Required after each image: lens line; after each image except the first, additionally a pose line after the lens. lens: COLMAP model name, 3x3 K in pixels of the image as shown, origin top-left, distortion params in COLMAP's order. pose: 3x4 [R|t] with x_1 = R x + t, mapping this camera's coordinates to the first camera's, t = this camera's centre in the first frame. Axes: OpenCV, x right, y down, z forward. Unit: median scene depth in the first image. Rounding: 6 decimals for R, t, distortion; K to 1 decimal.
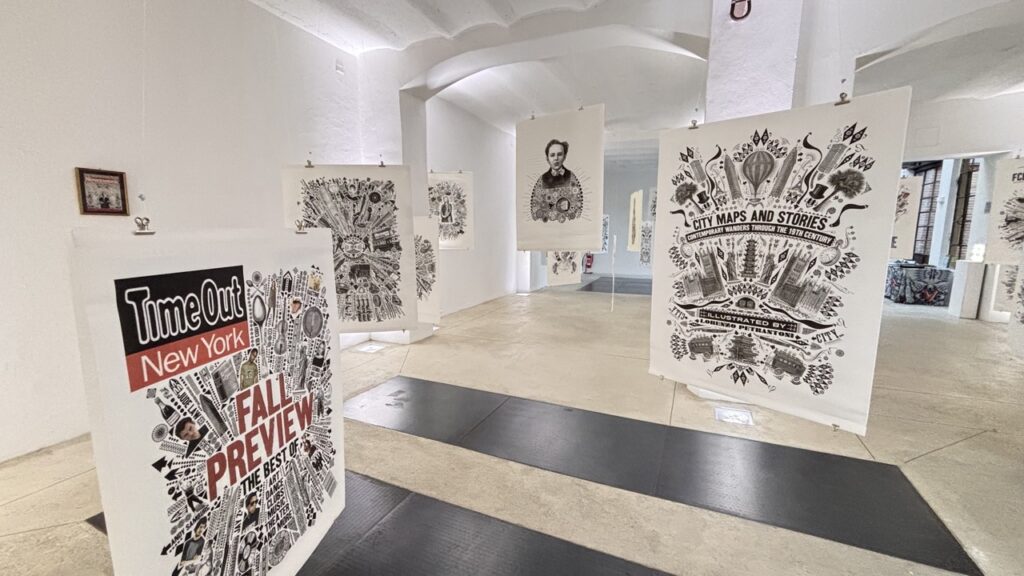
lens RADIAL K [[411.2, 0, 513.1], [0, 411.2, 291.6], [0, 0, 1]] dist [0.004766, -0.001216]
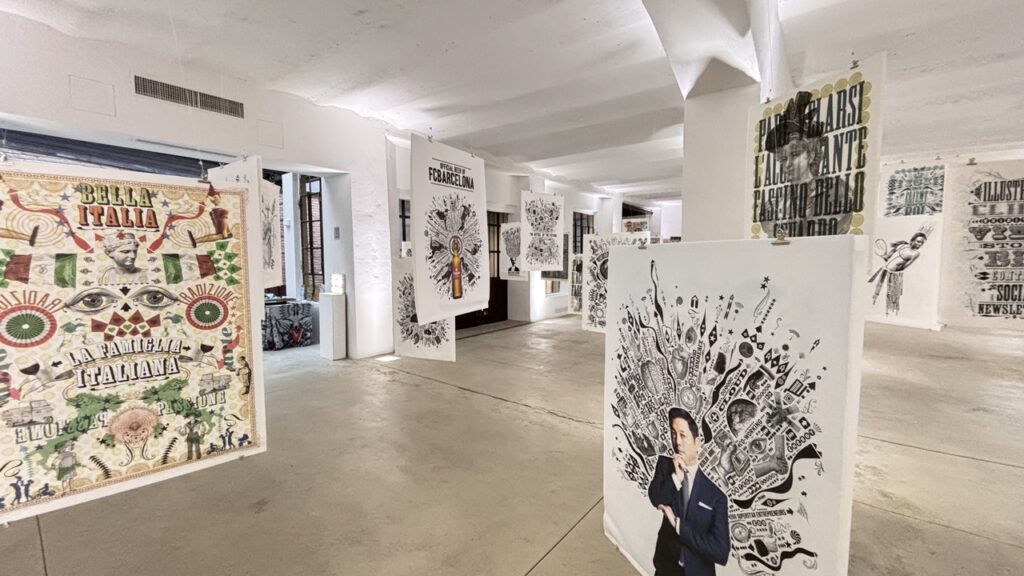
lens RADIAL K [[411.2, 0, 514.9], [0, 411.2, 287.1], [0, 0, 1]] dist [0.004766, -0.001216]
pose [[0.231820, -0.069168, 0.970297, 0.308589], [0.136482, 0.989915, 0.037958, -0.058618], [-0.963137, 0.123629, 0.238922, 0.363697]]
